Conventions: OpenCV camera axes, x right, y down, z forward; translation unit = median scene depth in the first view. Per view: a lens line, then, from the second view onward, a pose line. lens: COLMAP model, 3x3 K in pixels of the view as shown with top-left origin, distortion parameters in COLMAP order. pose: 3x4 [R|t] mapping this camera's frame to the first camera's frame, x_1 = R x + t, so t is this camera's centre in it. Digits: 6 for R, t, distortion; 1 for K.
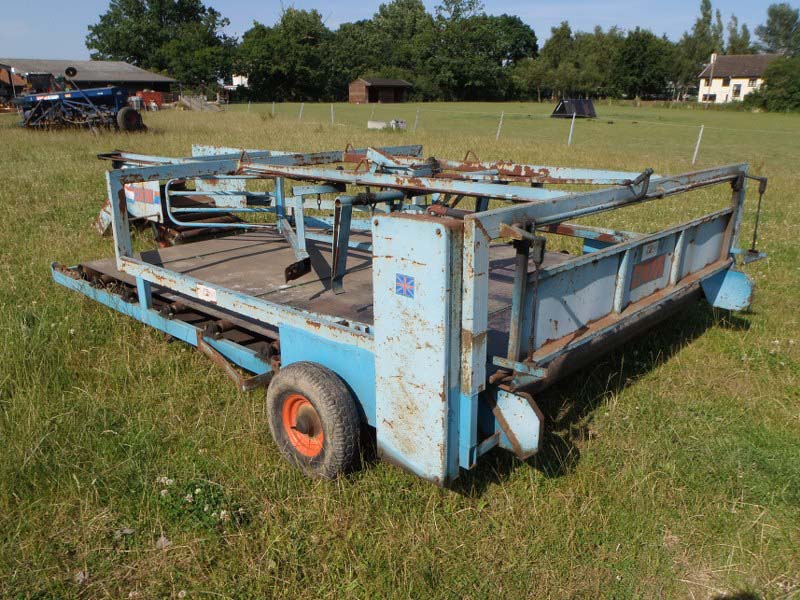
lens RADIAL K [[665.2, 0, 400.0], [0, 665.2, 300.0], [0, 0, 1]] dist [-0.085527, 0.056977]
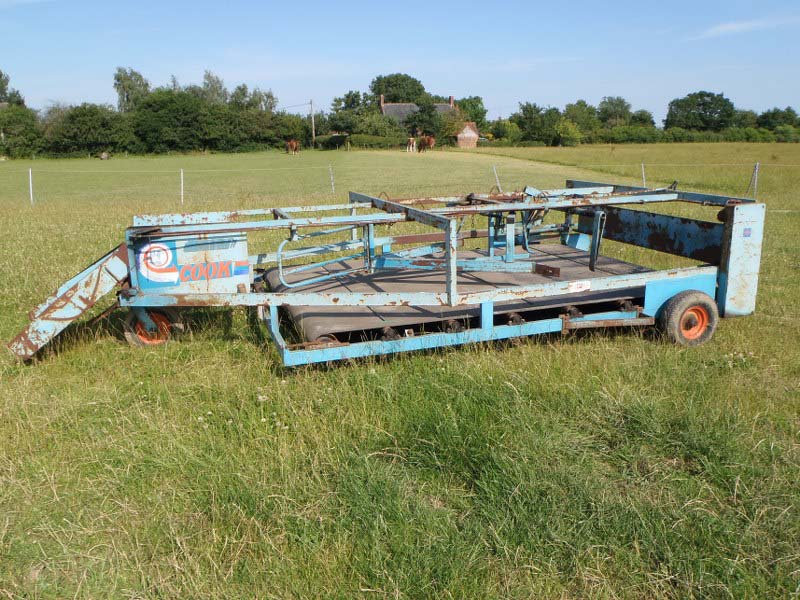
lens RADIAL K [[665.2, 0, 400.0], [0, 665.2, 300.0], [0, 0, 1]] dist [-0.085527, 0.056977]
pose [[0.435251, -0.203114, 0.877098, -1.230968], [0.261878, 0.960657, 0.092510, -0.155318], [-0.861380, 0.189428, 0.471318, 0.494243]]
